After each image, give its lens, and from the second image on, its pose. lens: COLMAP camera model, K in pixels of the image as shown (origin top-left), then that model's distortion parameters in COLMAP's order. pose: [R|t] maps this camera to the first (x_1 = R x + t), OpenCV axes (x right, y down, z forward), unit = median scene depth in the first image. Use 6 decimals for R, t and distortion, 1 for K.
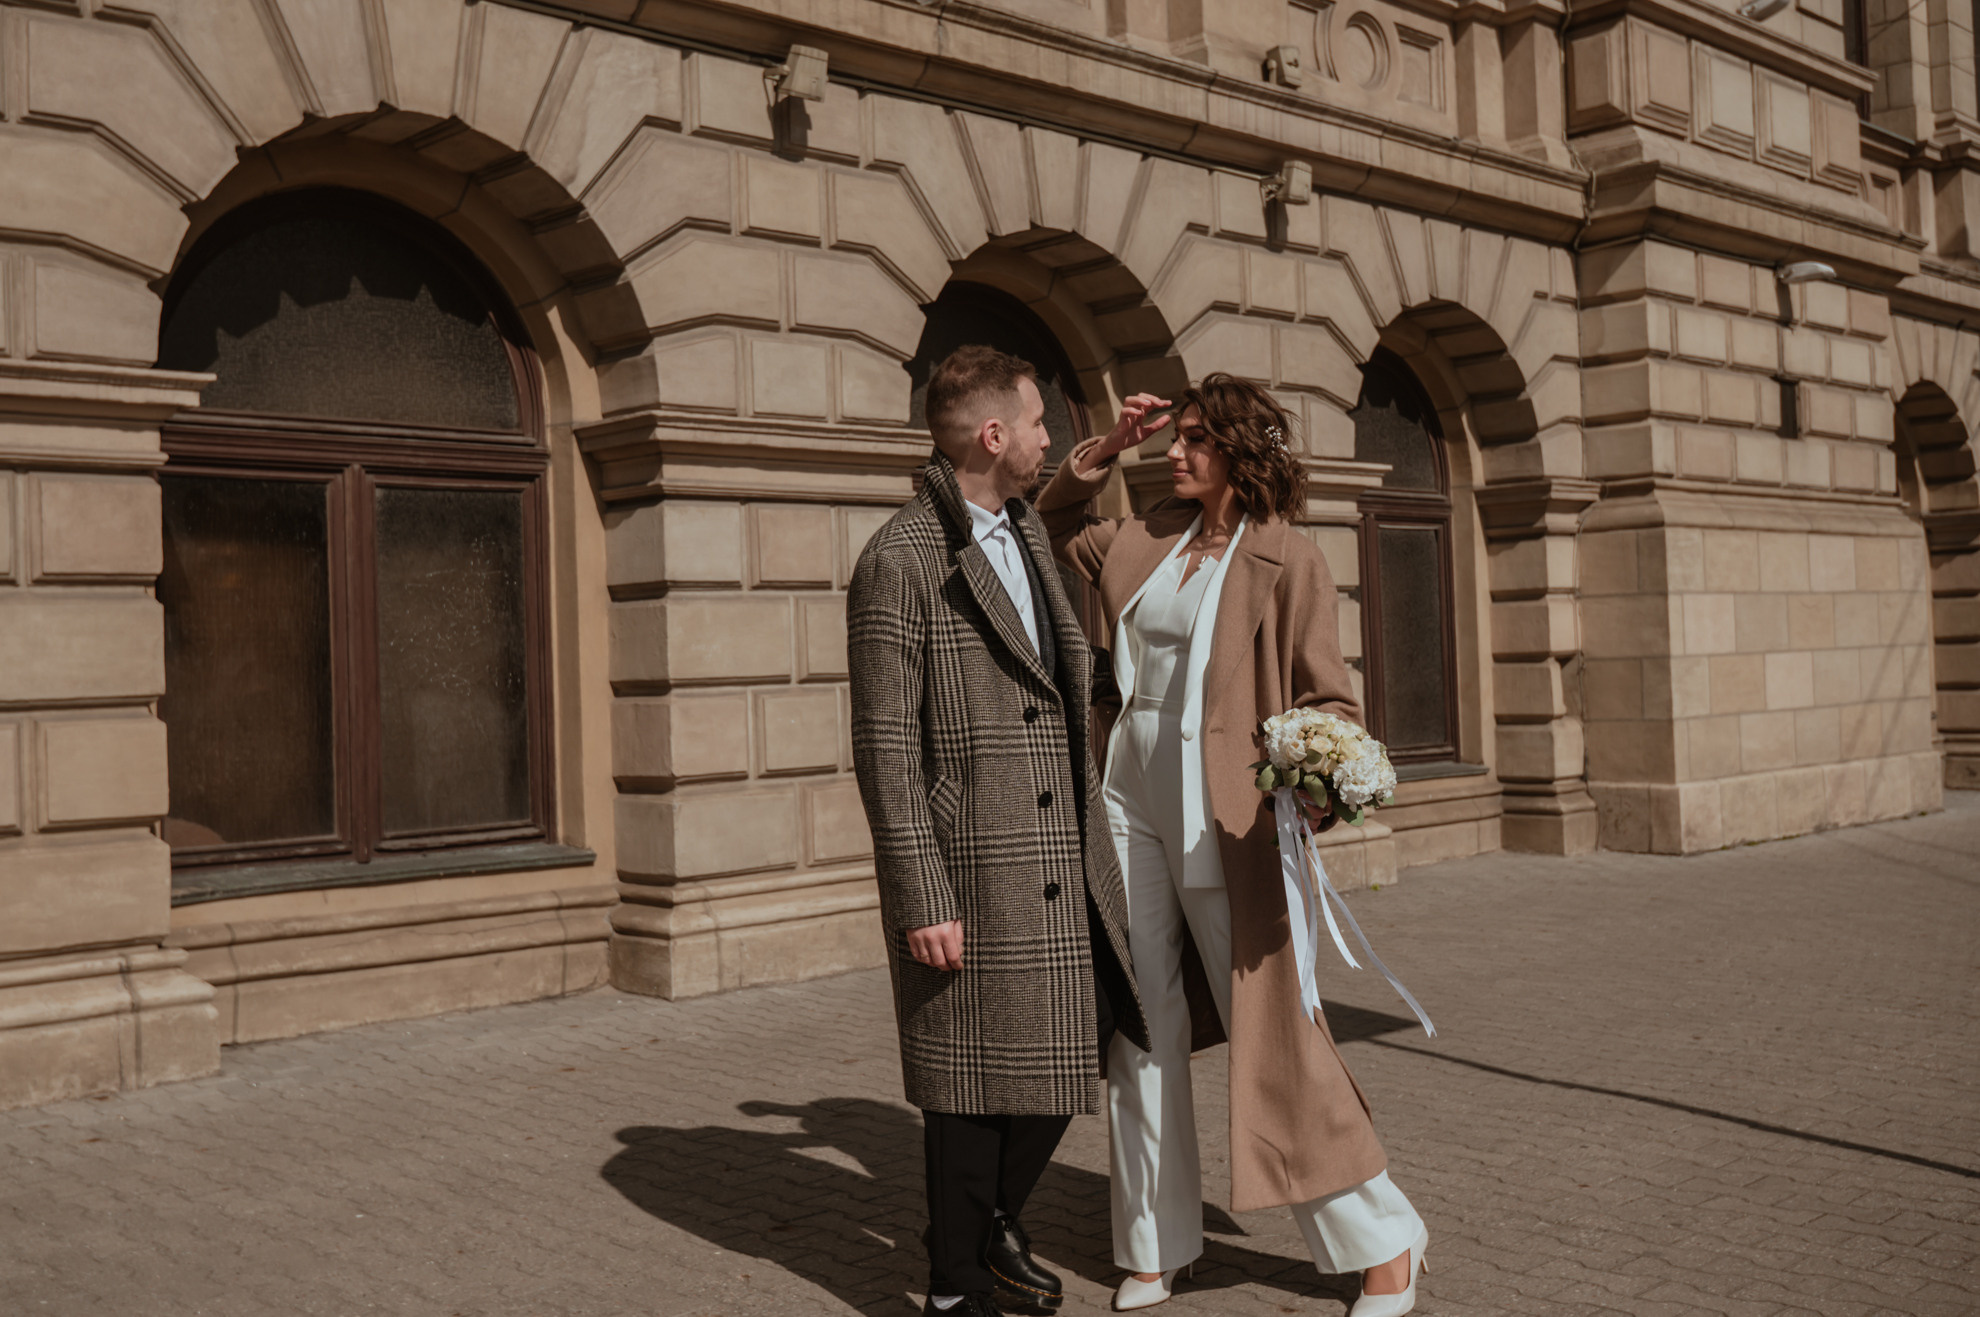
lens RADIAL K [[2014.4, 0, 931.0], [0, 2014.4, 627.6], [0, 0, 1]] dist [0.025333, -0.069766]
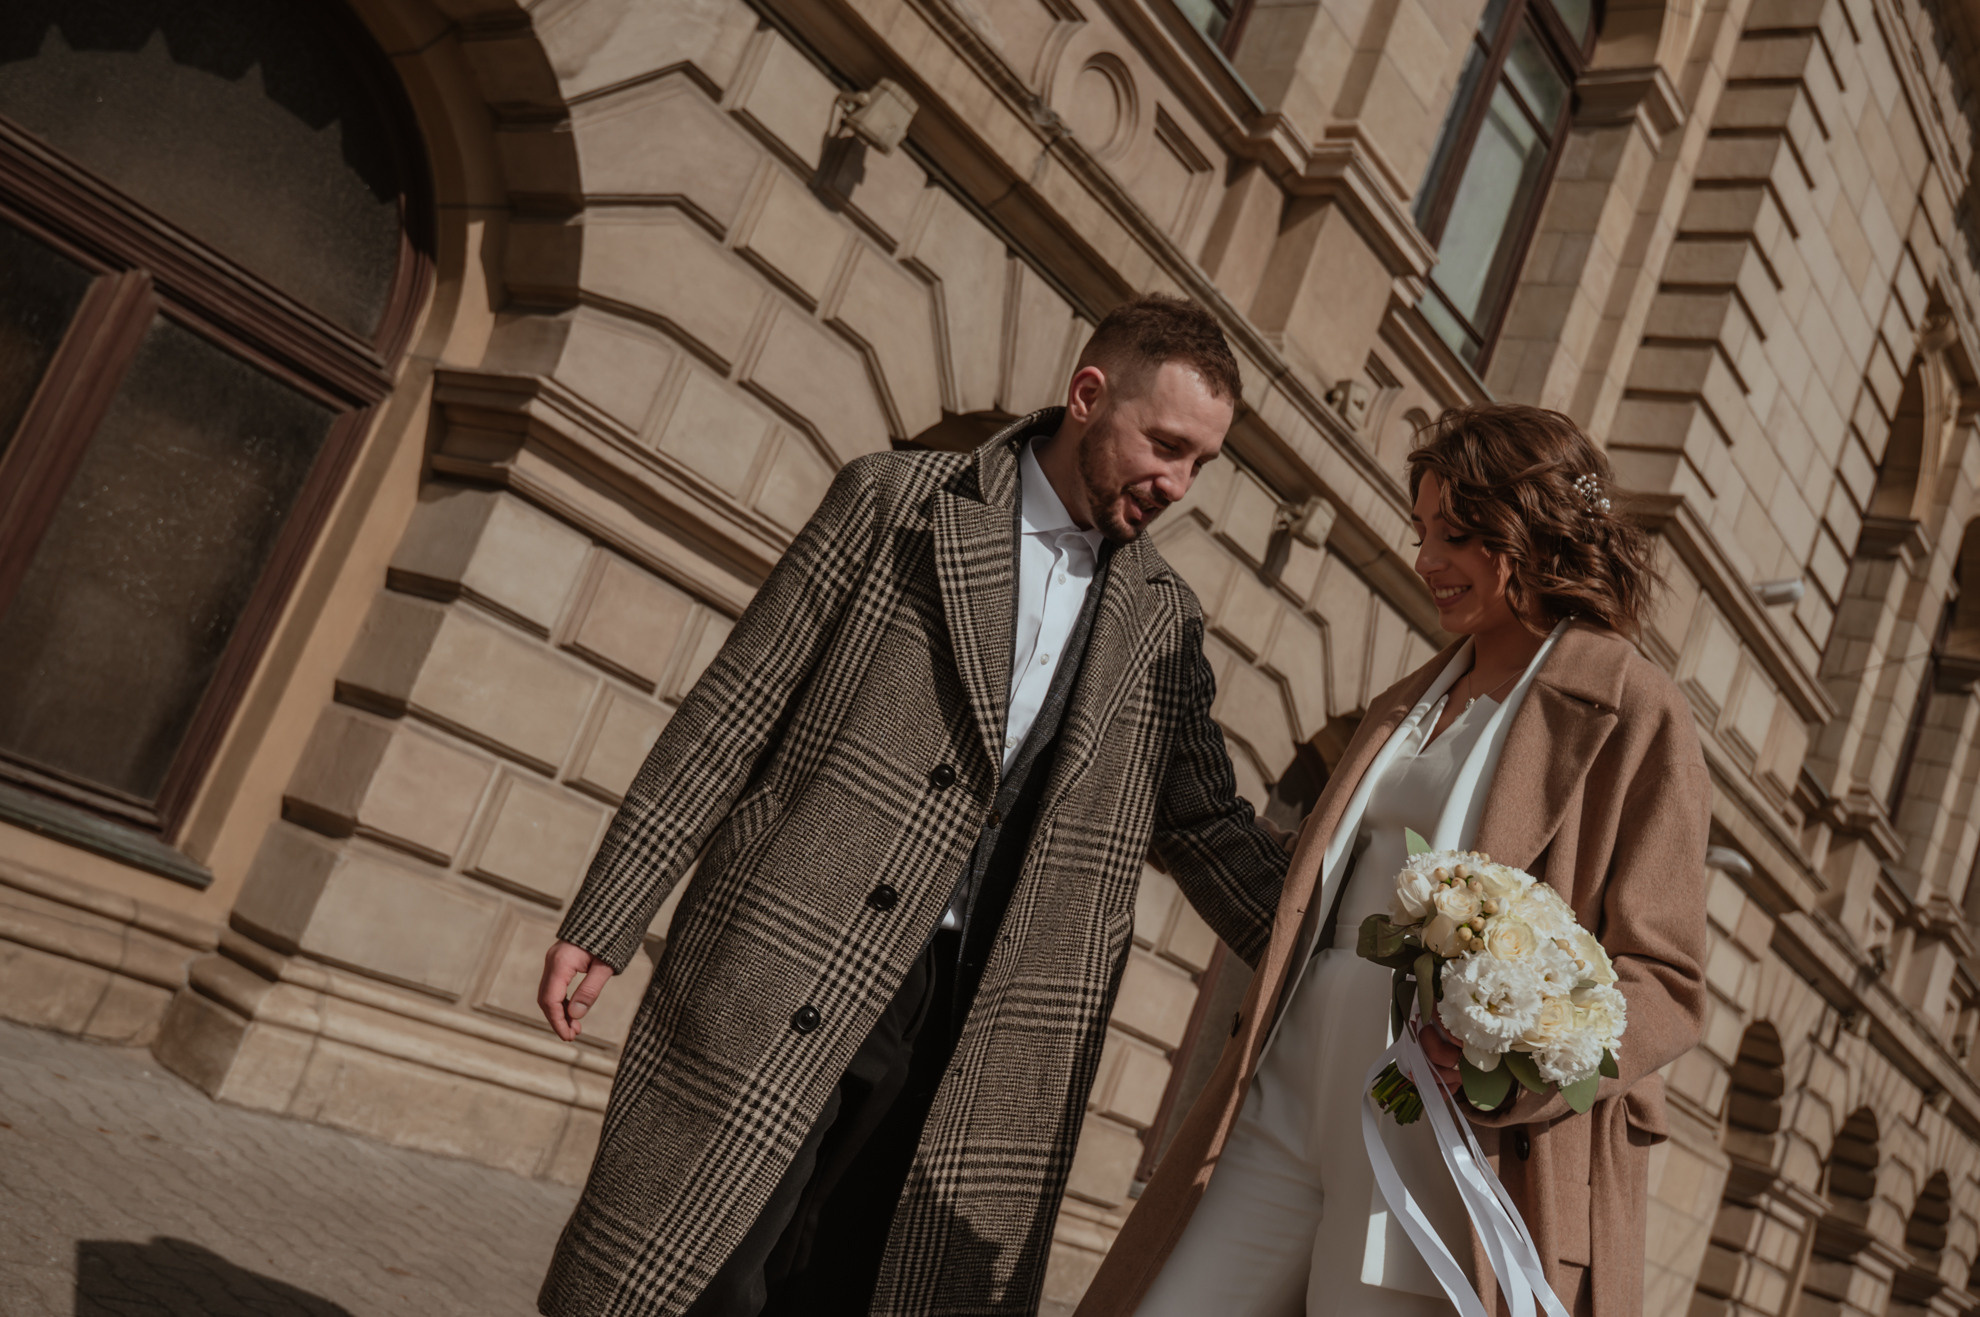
lens RADIAL K [[1933.9, 0, 1008.5], [0, 1933.9, 656.6], [0, 0, 1]] dist [0.018006, -0.063245]
pose [[0.908297, 0.407814, 0.093187, 0.001155], [-0.388320, 0.904807, -0.174734, 0.048164], [-0.155575, 0.122524, 0.980196, 0.236866]]
